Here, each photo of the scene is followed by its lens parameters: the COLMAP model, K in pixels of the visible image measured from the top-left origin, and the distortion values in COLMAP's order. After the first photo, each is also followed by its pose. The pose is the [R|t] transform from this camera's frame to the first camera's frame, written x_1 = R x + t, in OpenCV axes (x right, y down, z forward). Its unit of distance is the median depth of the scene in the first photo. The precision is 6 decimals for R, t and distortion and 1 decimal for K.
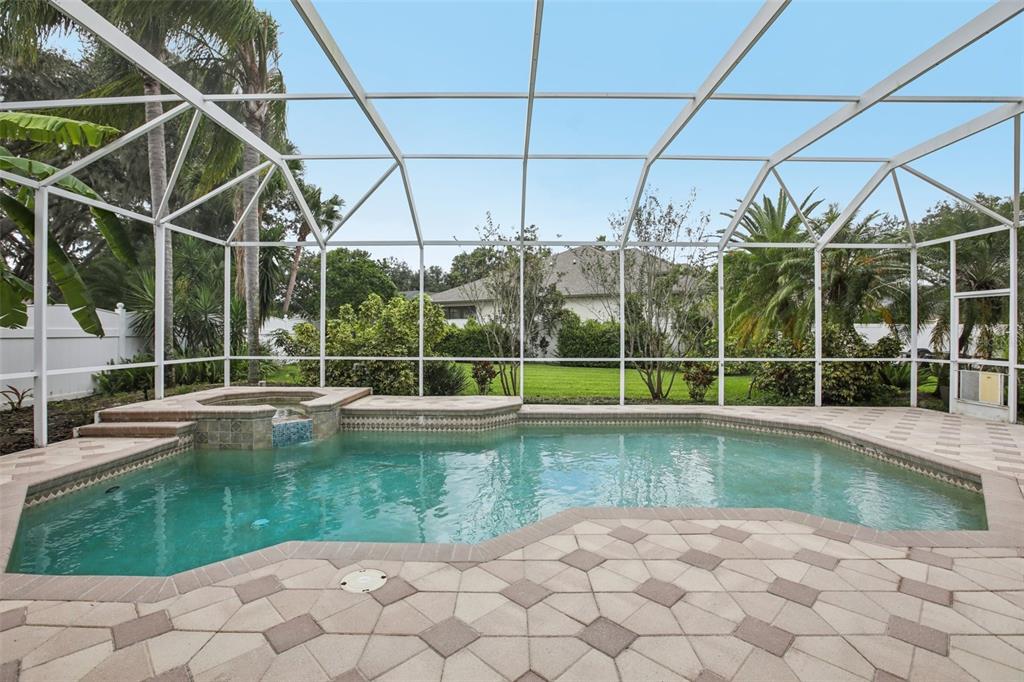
lens RADIAL K [[470.4, 0, 501.8], [0, 470.4, 336.3], [0, 0, 1]] dist [-0.075883, 0.037058]
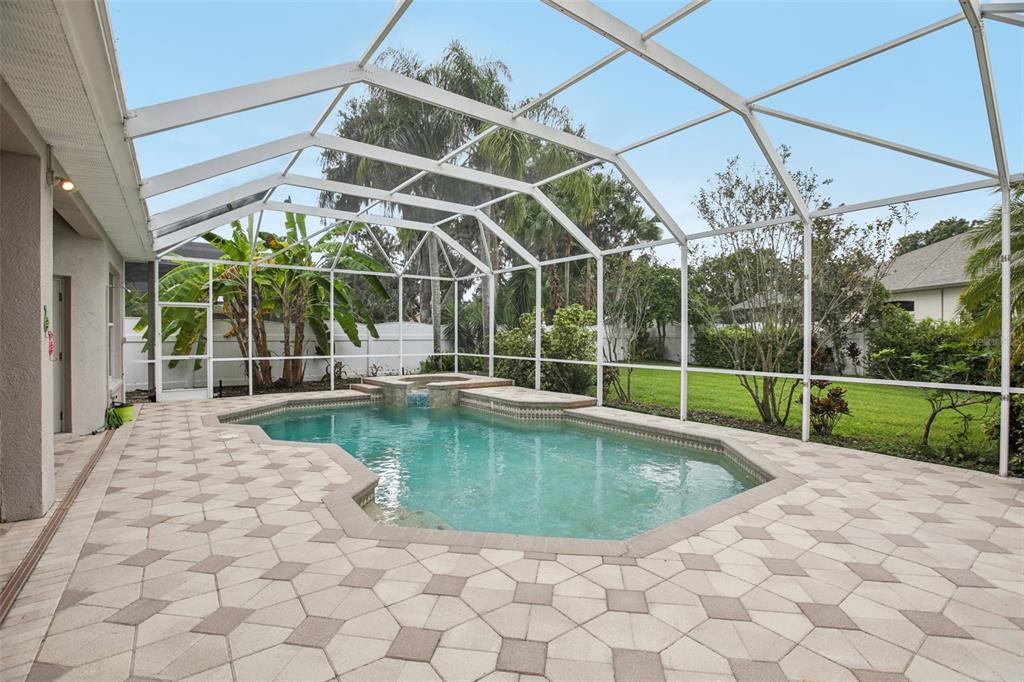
lens RADIAL K [[470.4, 0, 501.8], [0, 470.4, 336.3], [0, 0, 1]] dist [-0.075883, 0.037058]
pose [[0.573205, -0.007883, -0.819374, 0.918426], [-0.004077, 0.999914, -0.012472, 0.005256], [0.819402, 0.010490, 0.573123, 0.269928]]
